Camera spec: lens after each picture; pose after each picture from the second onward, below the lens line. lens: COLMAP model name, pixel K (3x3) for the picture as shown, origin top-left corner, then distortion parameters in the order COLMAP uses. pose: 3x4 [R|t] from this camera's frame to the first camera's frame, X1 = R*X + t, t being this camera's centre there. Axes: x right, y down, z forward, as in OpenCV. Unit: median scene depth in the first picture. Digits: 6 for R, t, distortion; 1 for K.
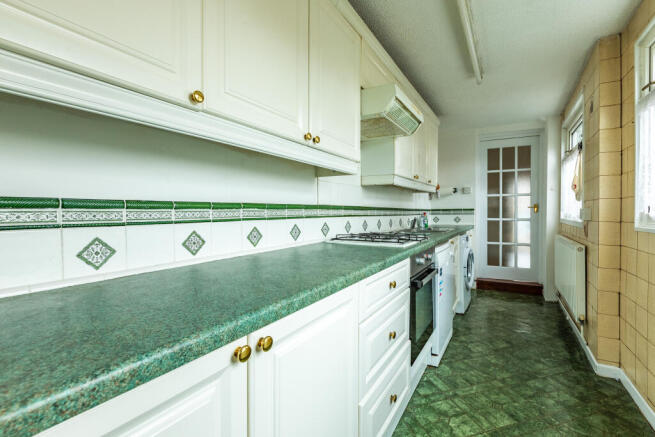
lens RADIAL K [[305.1, 0, 330.0], [0, 305.1, 211.9], [0, 0, 1]] dist [0.000594, 0.000127]
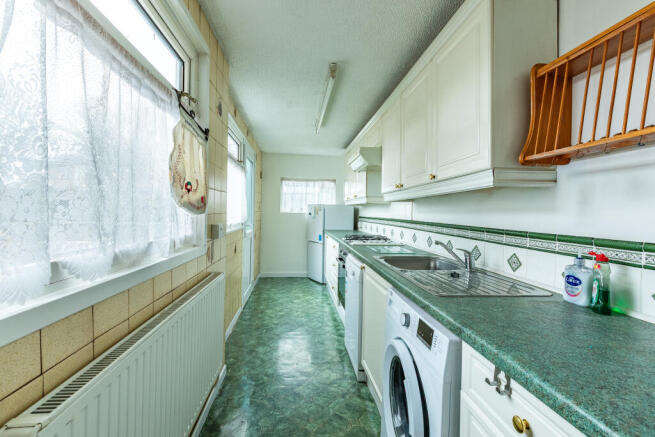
lens RADIAL K [[305.1, 0, 330.0], [0, 305.1, 211.9], [0, 0, 1]] dist [0.000594, 0.000127]
pose [[-0.803036, -0.100509, -0.587394, 0.953938], [-0.124970, 0.992160, 0.001079, -0.014654], [0.582680, 0.074273, -0.809301, 1.551793]]
